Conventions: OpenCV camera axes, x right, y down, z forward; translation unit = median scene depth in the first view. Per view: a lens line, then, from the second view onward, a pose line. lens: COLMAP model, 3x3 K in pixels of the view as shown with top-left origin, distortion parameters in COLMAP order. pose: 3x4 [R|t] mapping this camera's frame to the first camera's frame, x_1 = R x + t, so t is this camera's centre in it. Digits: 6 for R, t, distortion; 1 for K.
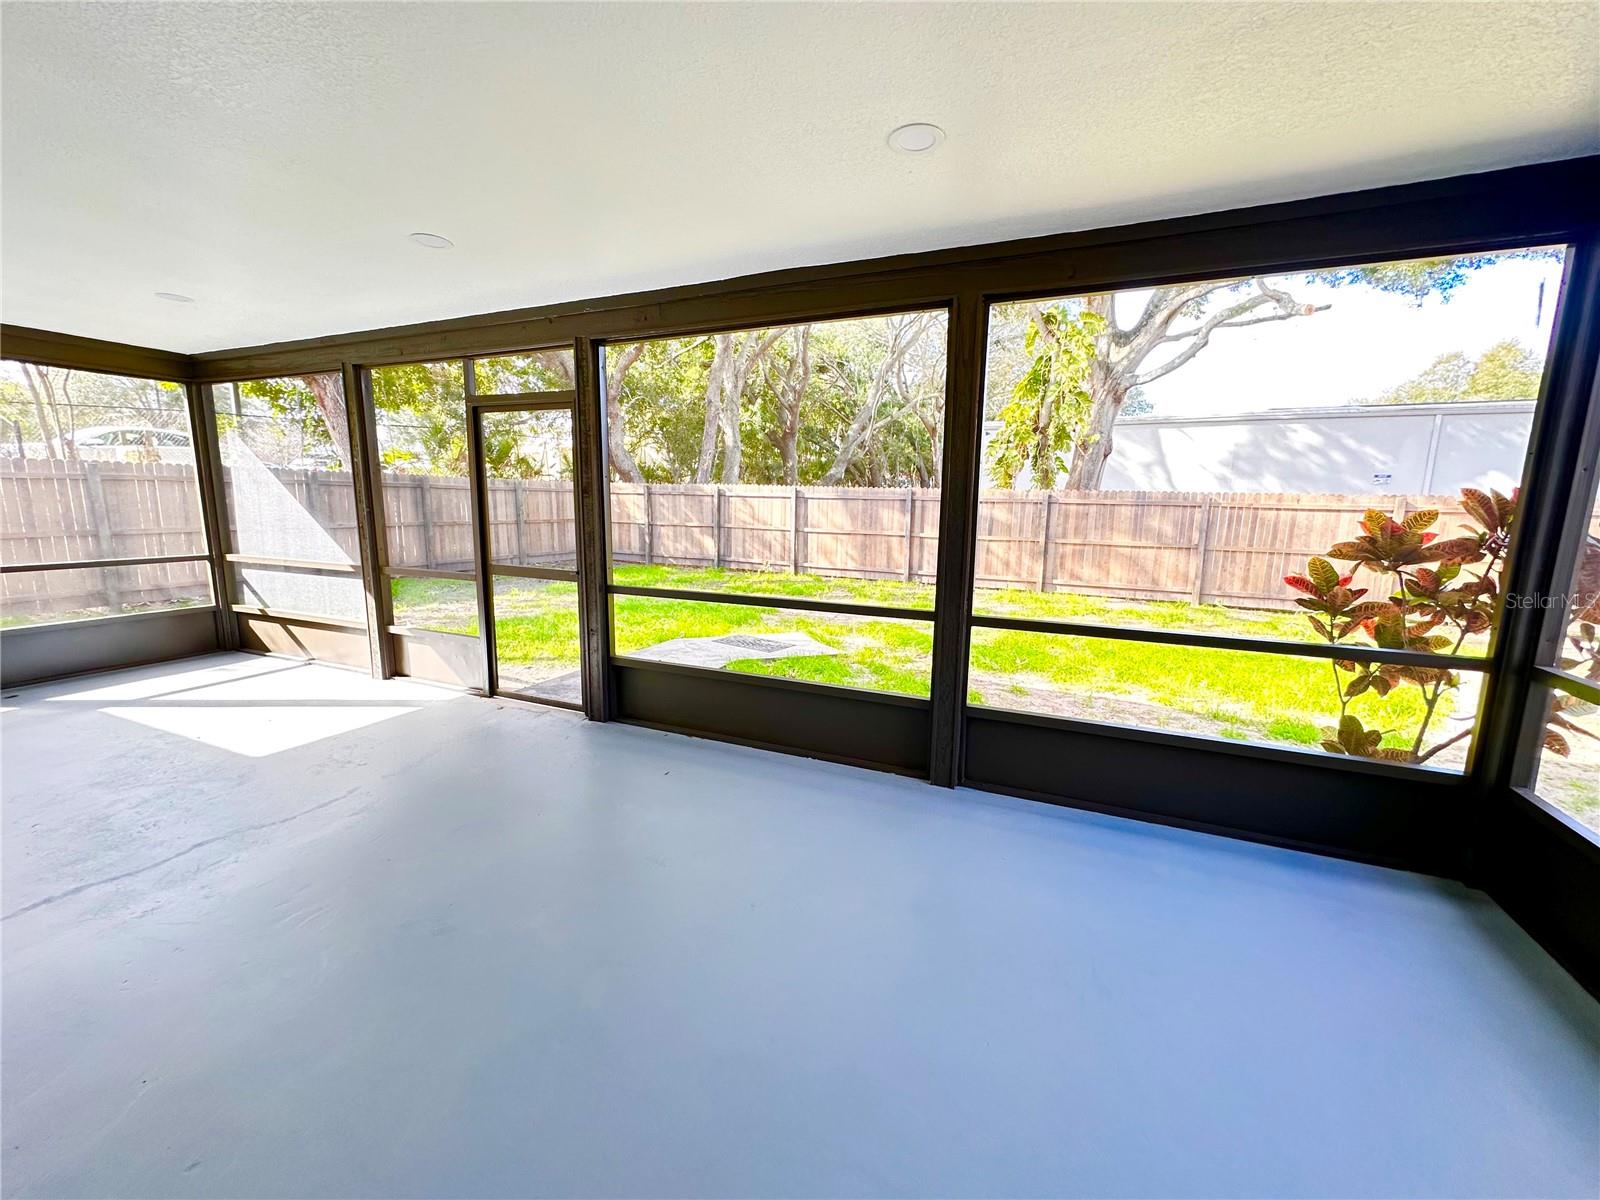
lens RADIAL K [[634.4, 0, 797.2], [0, 634.4, 598.2], [0, 0, 1]] dist [-0.006672, 0.001353]
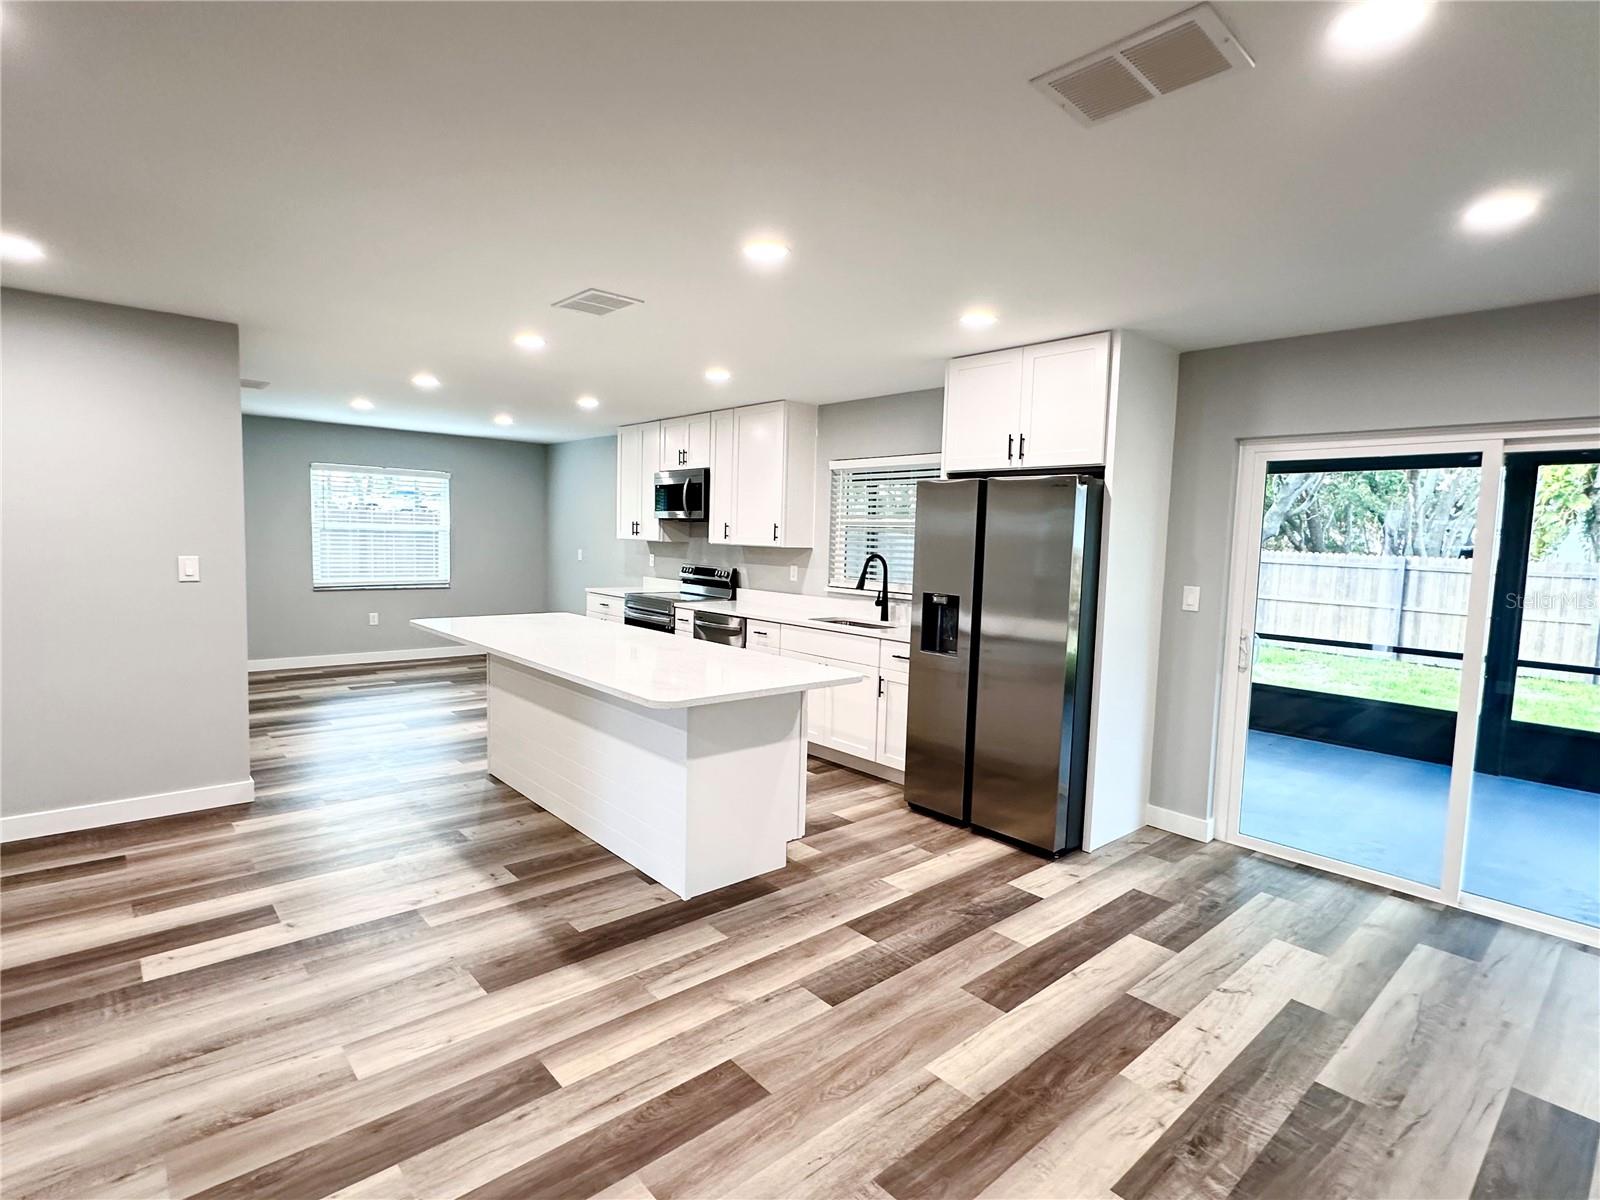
lens RADIAL K [[783.5, 0, 814.7], [0, 783.5, 602.2], [0, 0, 1]] dist [0.009856, -0.000229]
pose [[0.910982, 0.047040, -0.409755, -0.148010], [-0.083766, 0.993871, -0.072134, 0.051140], [0.403851, 0.100037, 0.909339, -0.427733]]
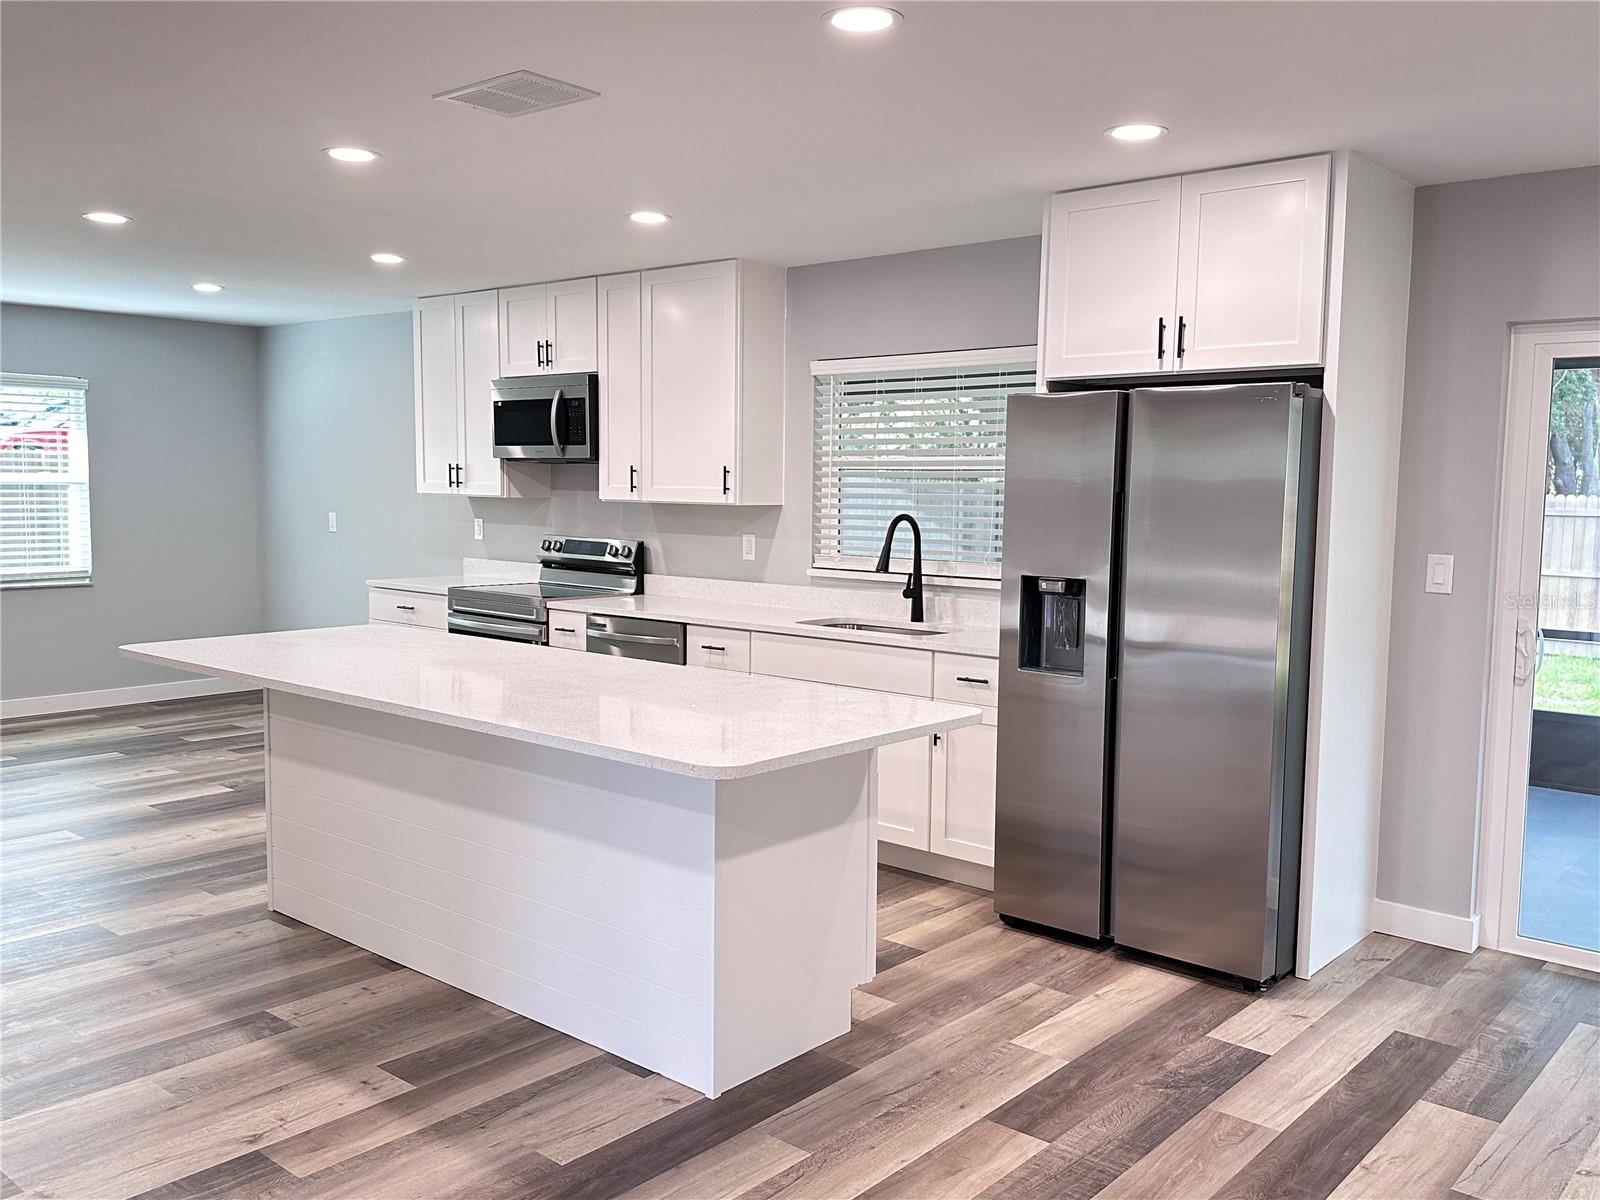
lens RADIAL K [[1306.7, 0, 819.8], [0, 1306.7, 609.7], [0, 0, 1]] dist [0.078990, -0.093263]
pose [[0.956010, 0.026189, -0.292161, -0.201008], [-0.047126, 0.996781, -0.064857, 0.053263], [0.289522, 0.075772, 0.954167, -0.454205]]
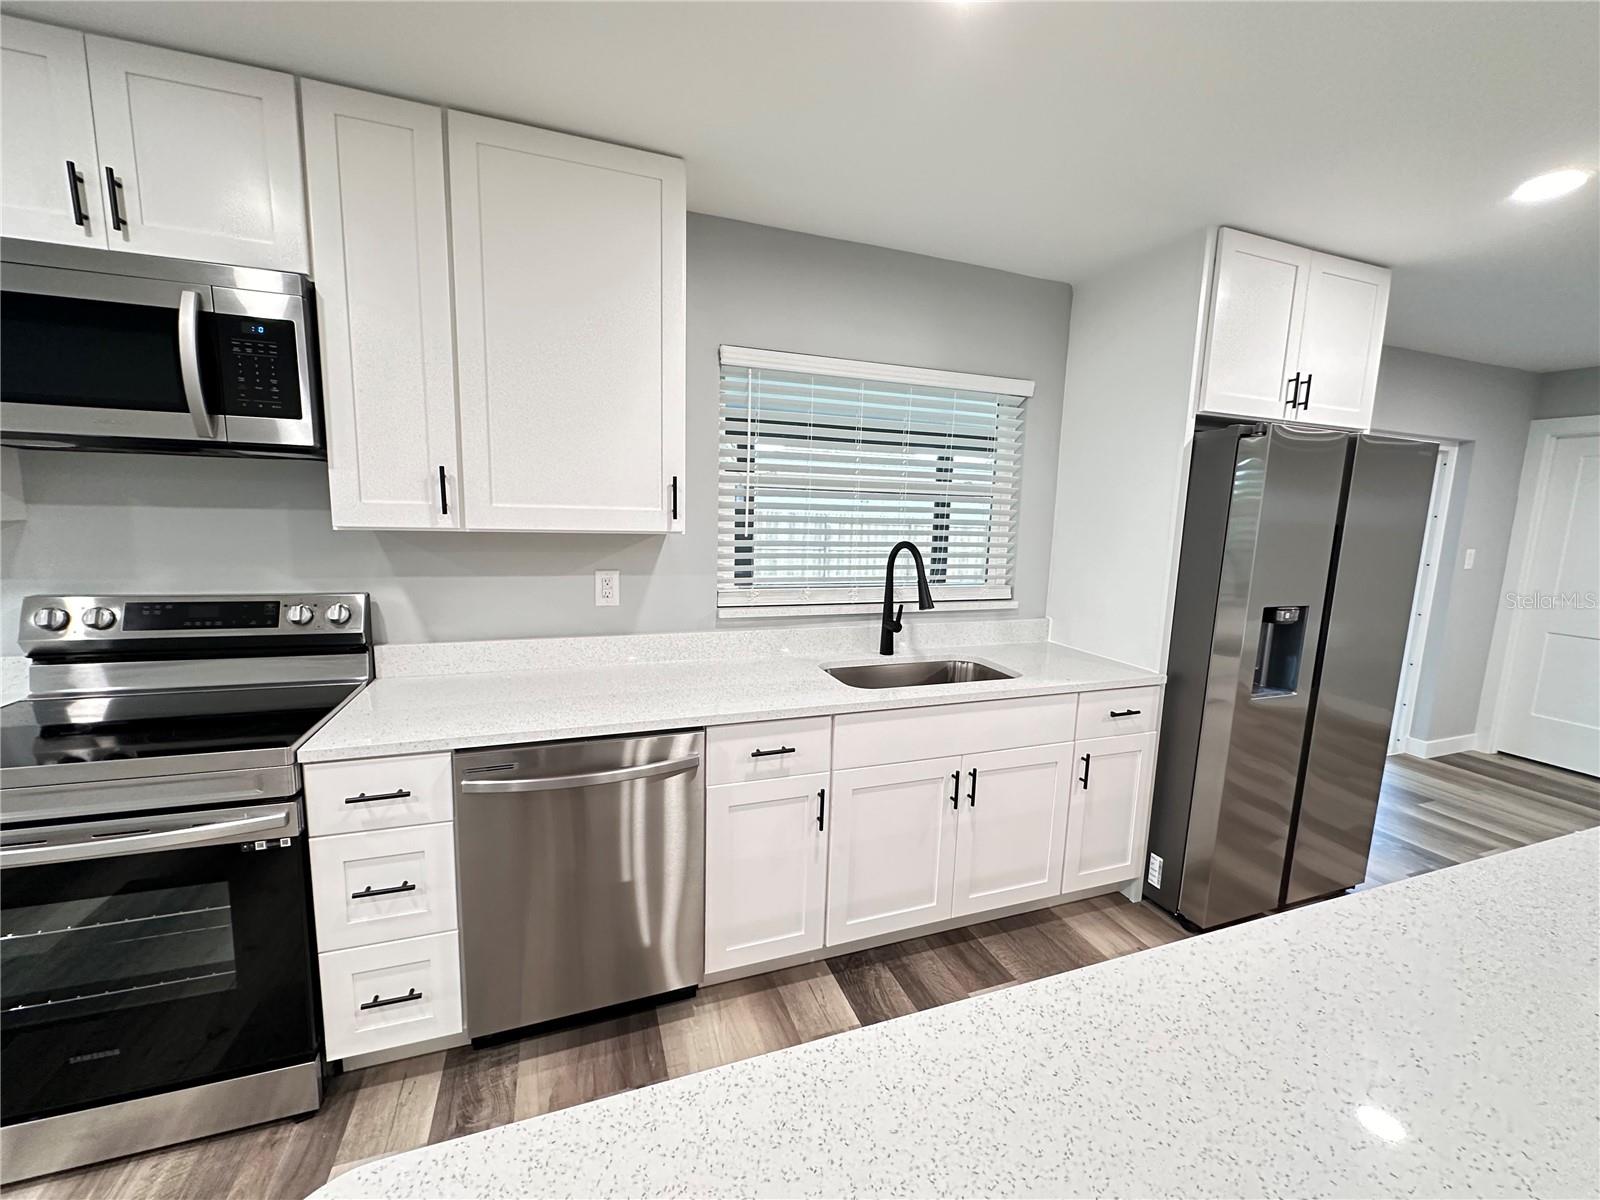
lens RADIAL K [[634.4, 0, 802.9], [0, 634.4, 602.3], [0, 0, 1]] dist [-0.006672, 0.001353]
pose [[0.740937, -0.092568, 0.665165, -0.500282], [0.093170, 0.995046, 0.034693, -0.008842], [-0.665081, 0.036268, 0.745890, -0.098019]]
